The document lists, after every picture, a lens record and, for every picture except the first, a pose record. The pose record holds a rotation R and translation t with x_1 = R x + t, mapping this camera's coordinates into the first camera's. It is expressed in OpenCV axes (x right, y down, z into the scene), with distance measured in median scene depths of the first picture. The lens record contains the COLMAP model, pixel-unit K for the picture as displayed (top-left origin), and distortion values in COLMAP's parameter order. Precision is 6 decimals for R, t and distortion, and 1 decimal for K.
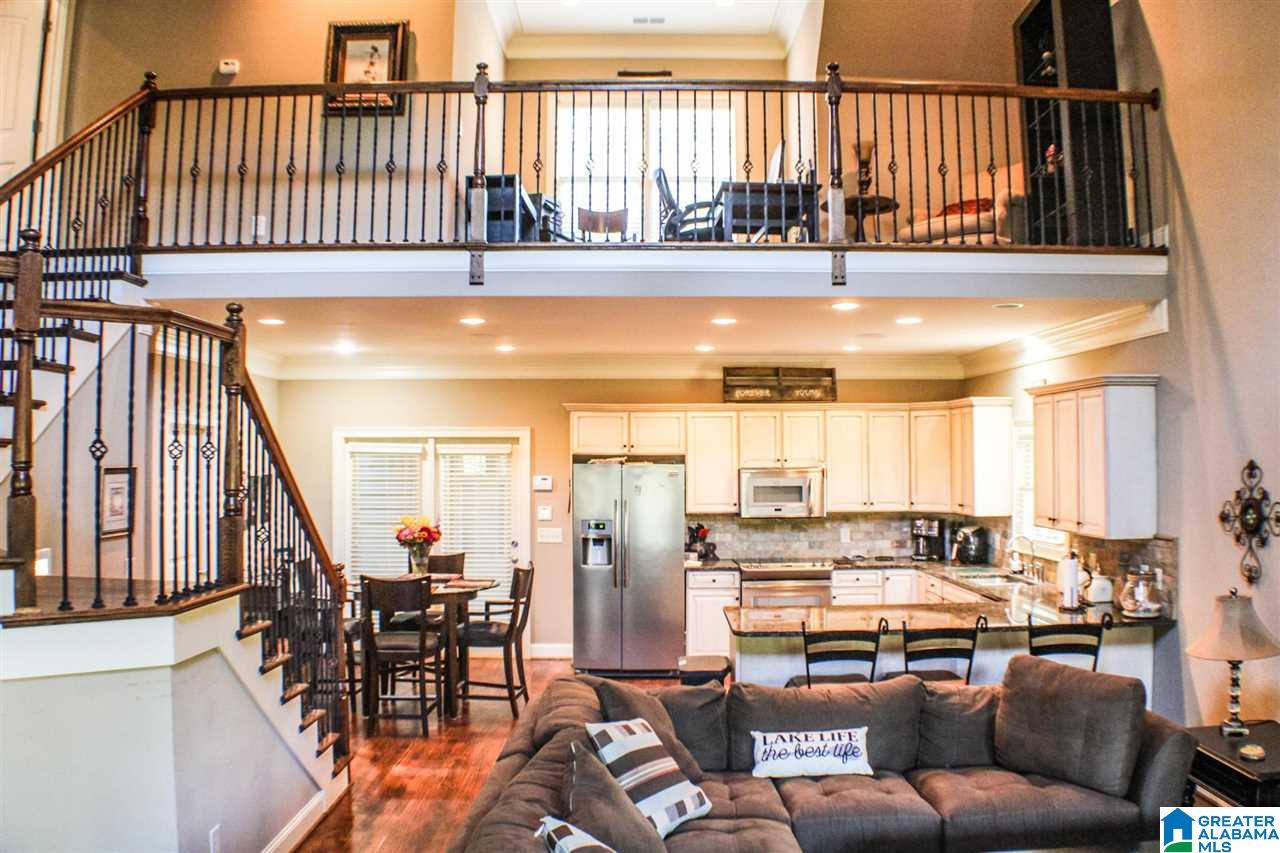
lens RADIAL K [[1033.2, 0, 667.5], [0, 1033.2, 418.3], [0, 0, 1]] dist [-0.219555, 0.096282]
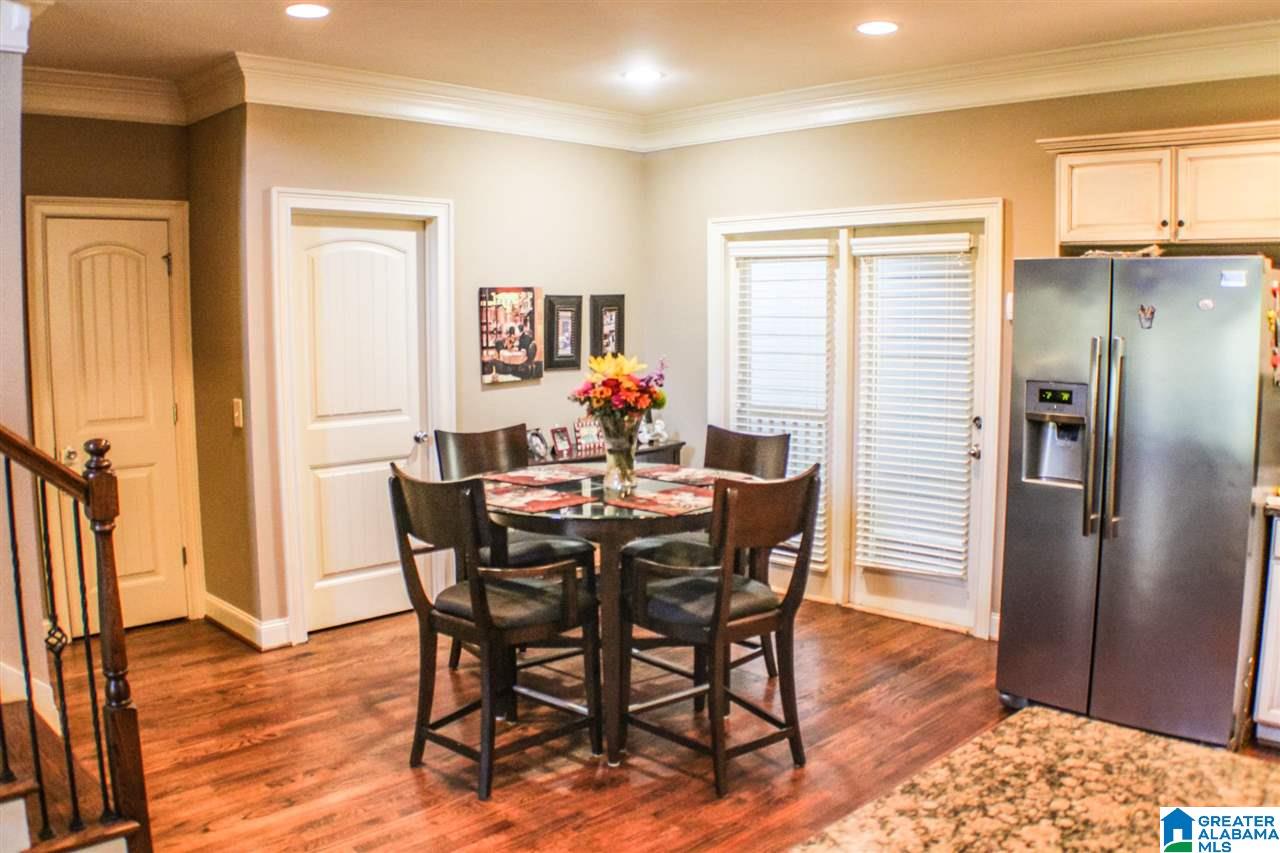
lens RADIAL K [[1033.2, 0, 667.5], [0, 1033.2, 418.3], [0, 0, 1]] dist [-0.219555, 0.096282]
pose [[0.702247, 0.072897, -0.708192, 0.113655], [0.025880, 0.991473, 0.127720, 0.051028], [0.711463, -0.108019, 0.694372, 0.538642]]
